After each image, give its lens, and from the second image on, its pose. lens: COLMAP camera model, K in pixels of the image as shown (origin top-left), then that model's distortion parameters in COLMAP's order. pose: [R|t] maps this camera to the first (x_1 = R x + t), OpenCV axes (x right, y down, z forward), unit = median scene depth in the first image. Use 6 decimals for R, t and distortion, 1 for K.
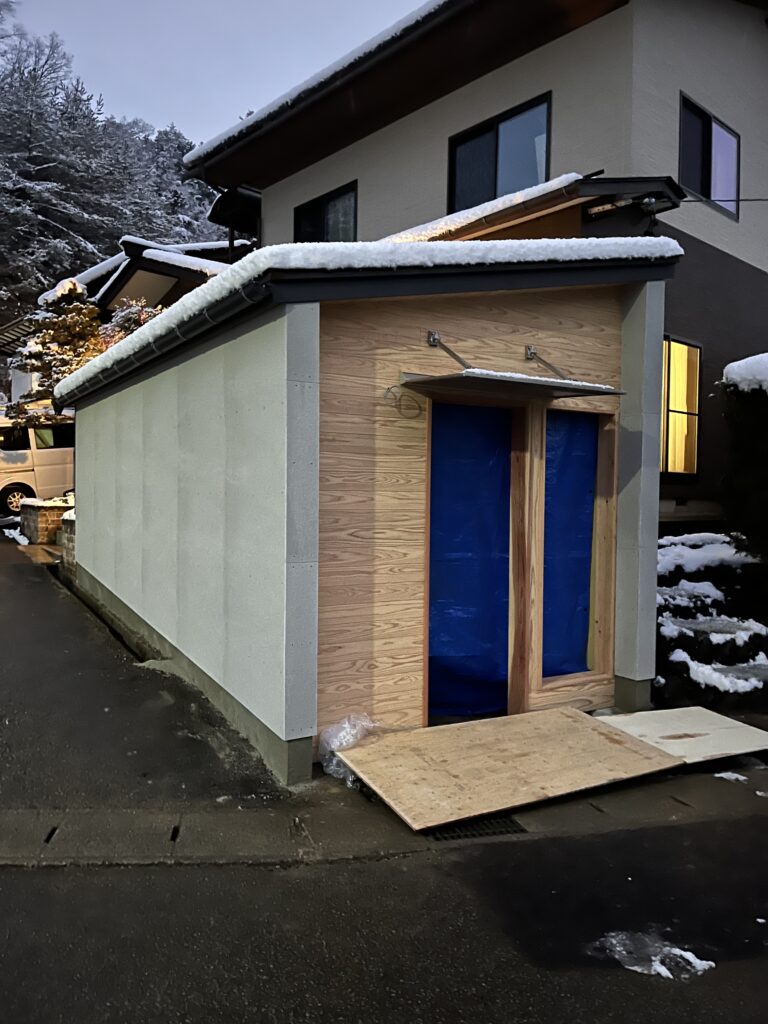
lens RADIAL K [[770.1, 0, 380.9], [0, 770.1, 515.1], [0, 0, 1]] dist [0.073280, -0.098629]
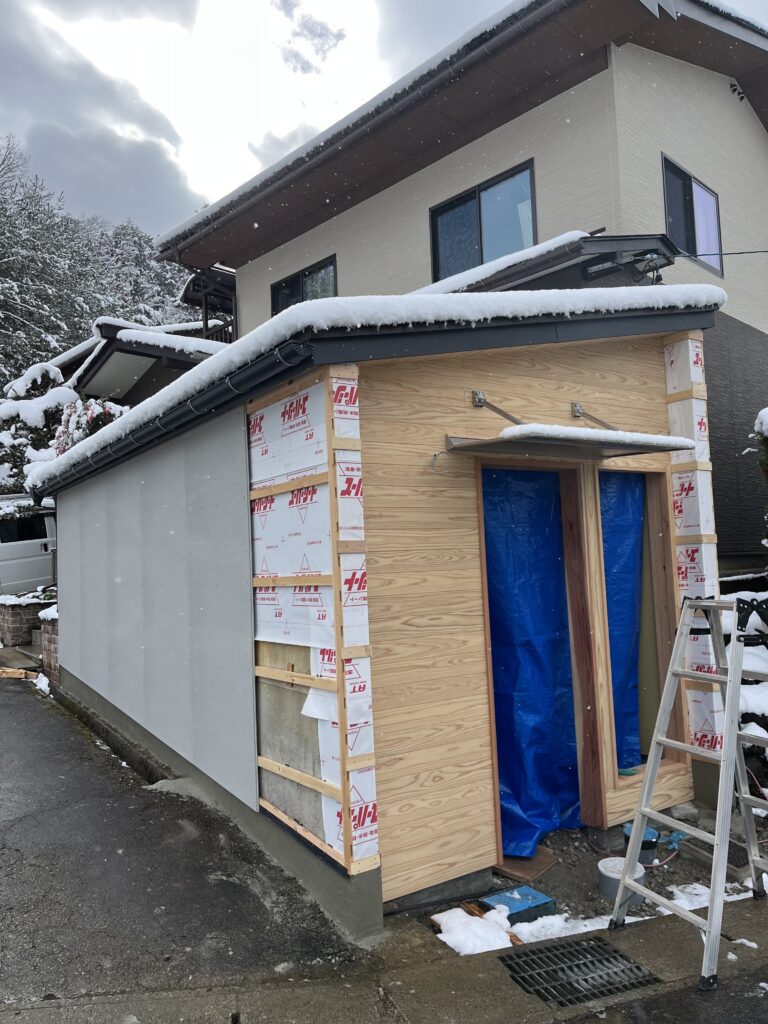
lens RADIAL K [[770.1, 0, 381.8], [0, 770.1, 516.5], [0, 0, 1]] dist [0.073280, -0.098629]
pose [[0.997567, -0.053059, 0.045218, -0.081635], [0.056979, 0.994281, -0.090329, -0.014712], [-0.040166, 0.092686, 0.994885, 0.107096]]
